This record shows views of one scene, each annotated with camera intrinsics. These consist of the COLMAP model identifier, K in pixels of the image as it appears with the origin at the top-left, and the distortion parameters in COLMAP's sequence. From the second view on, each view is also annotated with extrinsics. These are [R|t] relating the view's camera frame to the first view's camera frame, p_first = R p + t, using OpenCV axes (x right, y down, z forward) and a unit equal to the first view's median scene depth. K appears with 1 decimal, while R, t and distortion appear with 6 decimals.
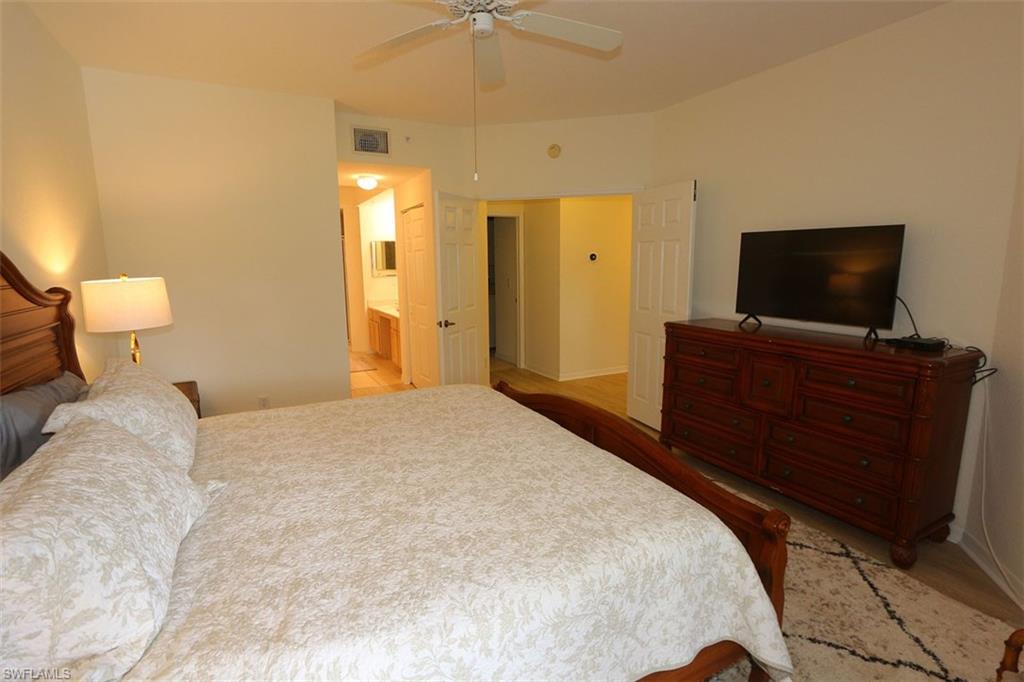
lens RADIAL K [[502.5, 0, 518.4], [0, 502.5, 339.1], [0, 0, 1]] dist [-0.019162, 0.000037]
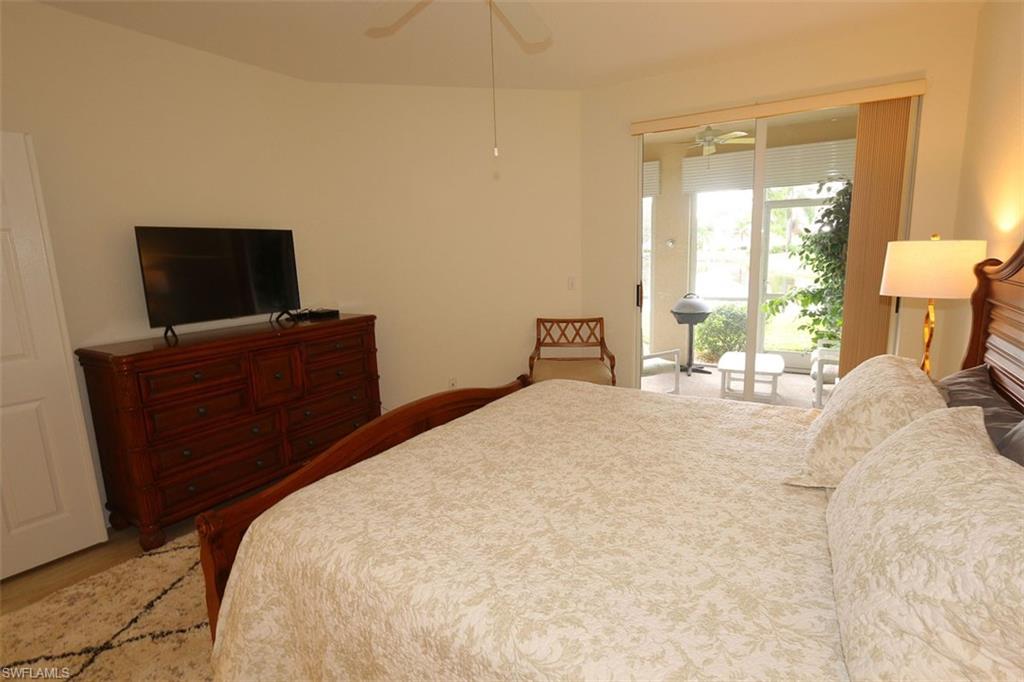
lens RADIAL K [[502.5, 0, 515.4], [0, 502.5, 341.8], [0, 0, 1]] dist [-0.019162, 0.000037]
pose [[-0.524005, -0.140895, 0.839981, -0.560114], [0.149225, 0.955780, 0.253409, -0.152115], [-0.838541, 0.258134, -0.479809, 0.941252]]
